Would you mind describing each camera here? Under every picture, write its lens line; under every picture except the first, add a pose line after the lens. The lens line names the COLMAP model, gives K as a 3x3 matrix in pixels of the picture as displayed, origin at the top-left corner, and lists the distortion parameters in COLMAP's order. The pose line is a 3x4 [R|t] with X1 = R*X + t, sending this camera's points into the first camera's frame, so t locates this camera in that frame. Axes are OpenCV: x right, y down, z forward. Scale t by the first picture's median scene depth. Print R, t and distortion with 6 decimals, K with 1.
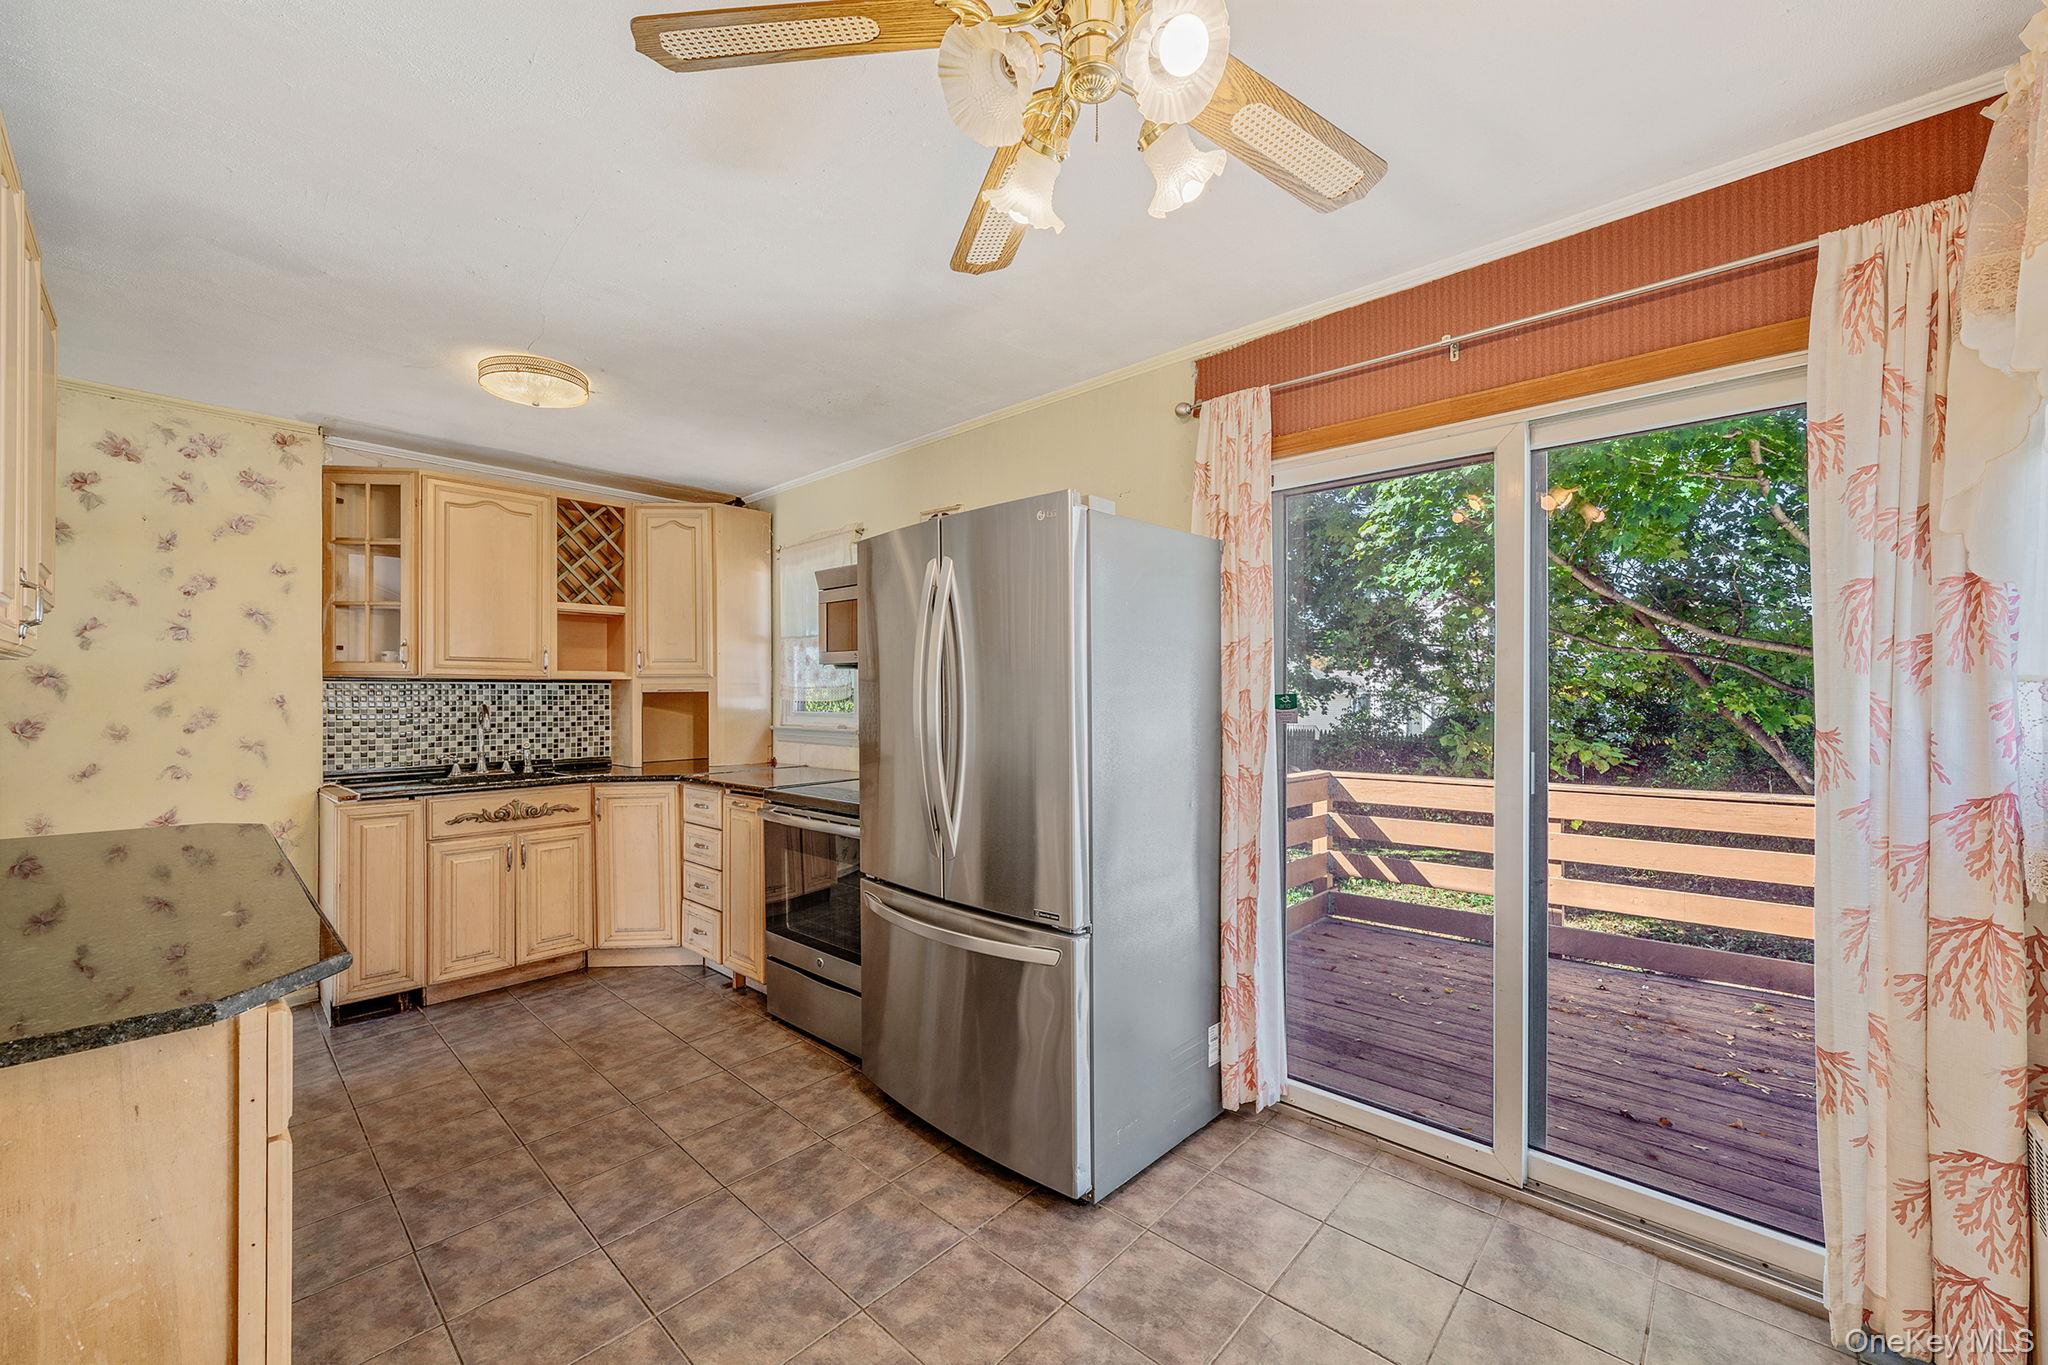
lens RADIAL K [[795.6, 0, 1016.2], [0, 795.6, 698.2], [0, 0, 1]] dist [-0.001583, 0.000009]
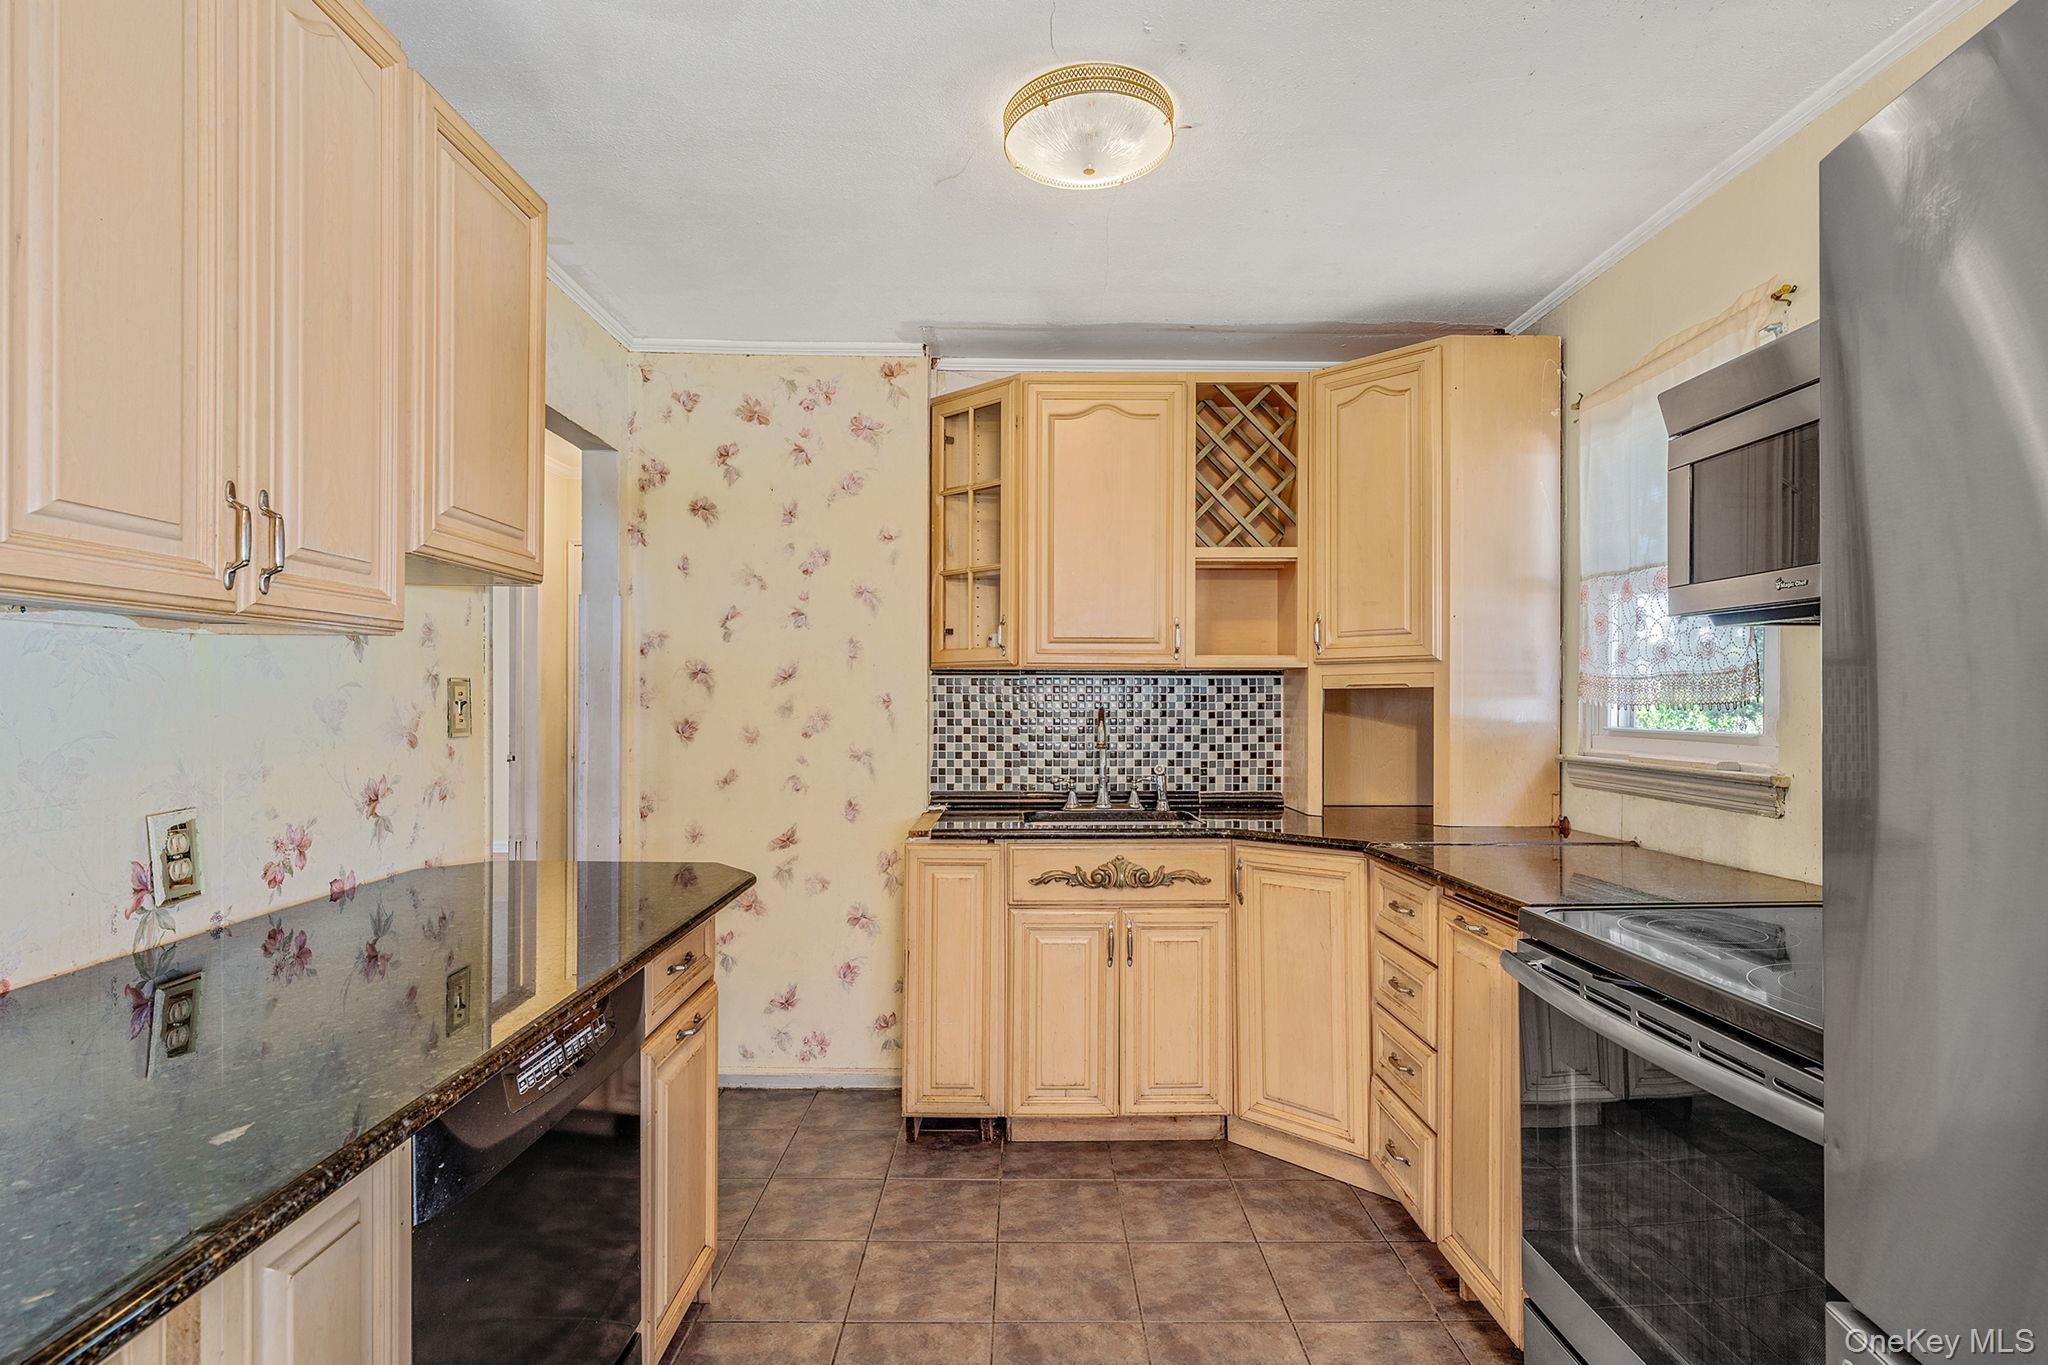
lens RADIAL K [[1011.2, 0, 1022.2], [0, 1011.2, 700.1], [0, 0, 1]] dist [-0.001554, 0.000117]
pose [[0.688674, 0.003096, -0.725064, -0.093095], [-0.005852, 0.999982, -0.001288, 0.003594], [0.725047, 0.005130, 0.688680, 0.373994]]
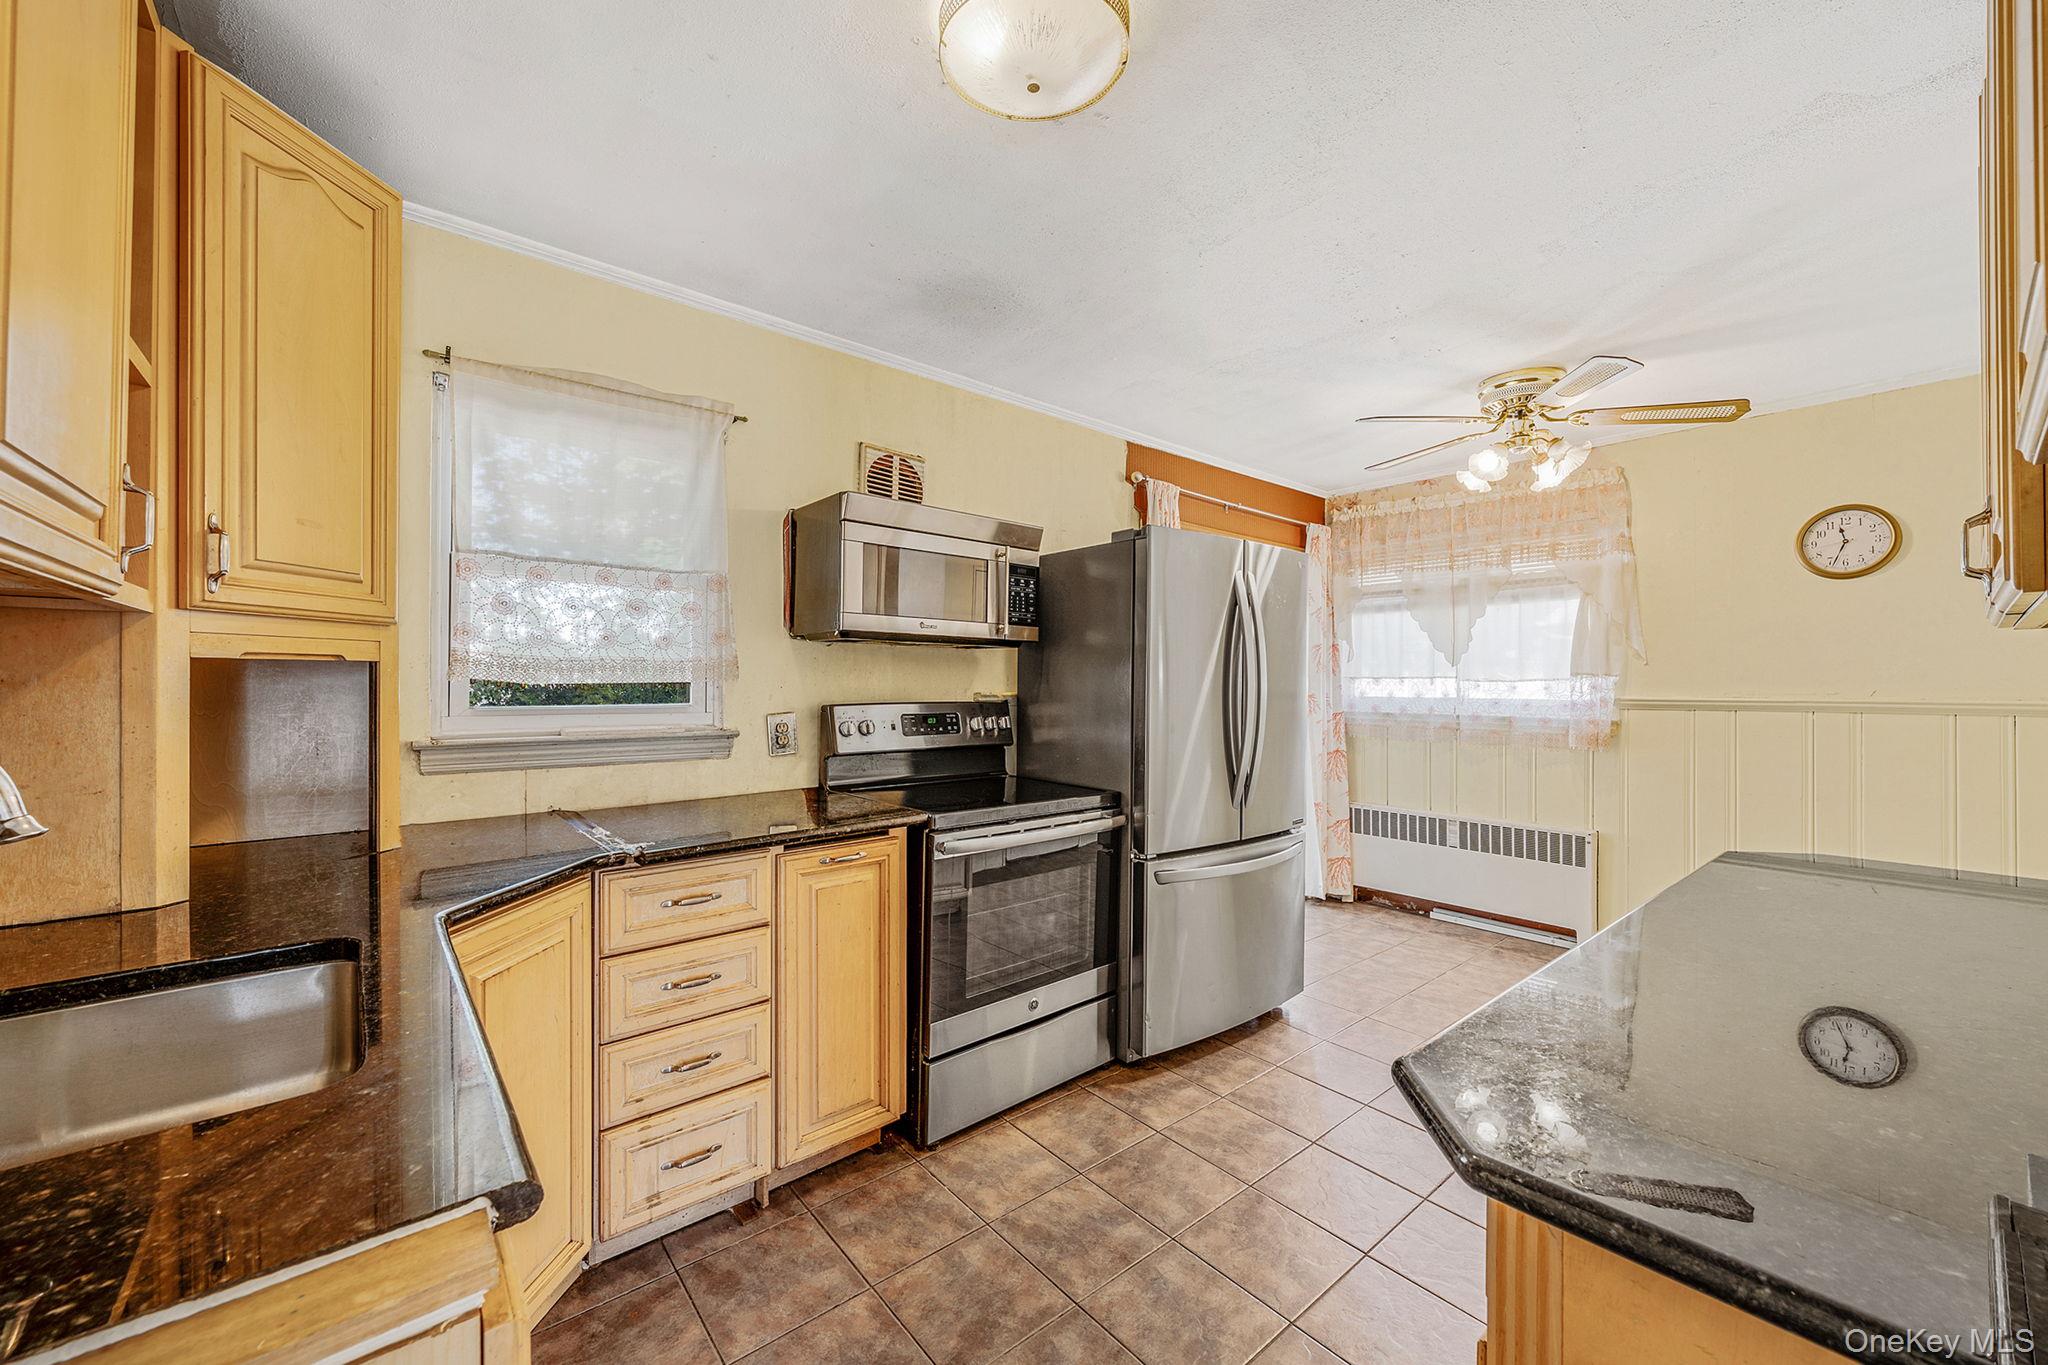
lens RADIAL K [[794.7, 0, 1029.6], [0, 794.7, 682.3], [0, 0, 1]] dist [-0.001530, -0.000157]
pose [[0.112807, 0.005717, 0.993600, -0.861946], [0.000669, 0.999983, -0.005829, 0.005118], [-0.993617, 0.001322, 0.112801, 0.740606]]
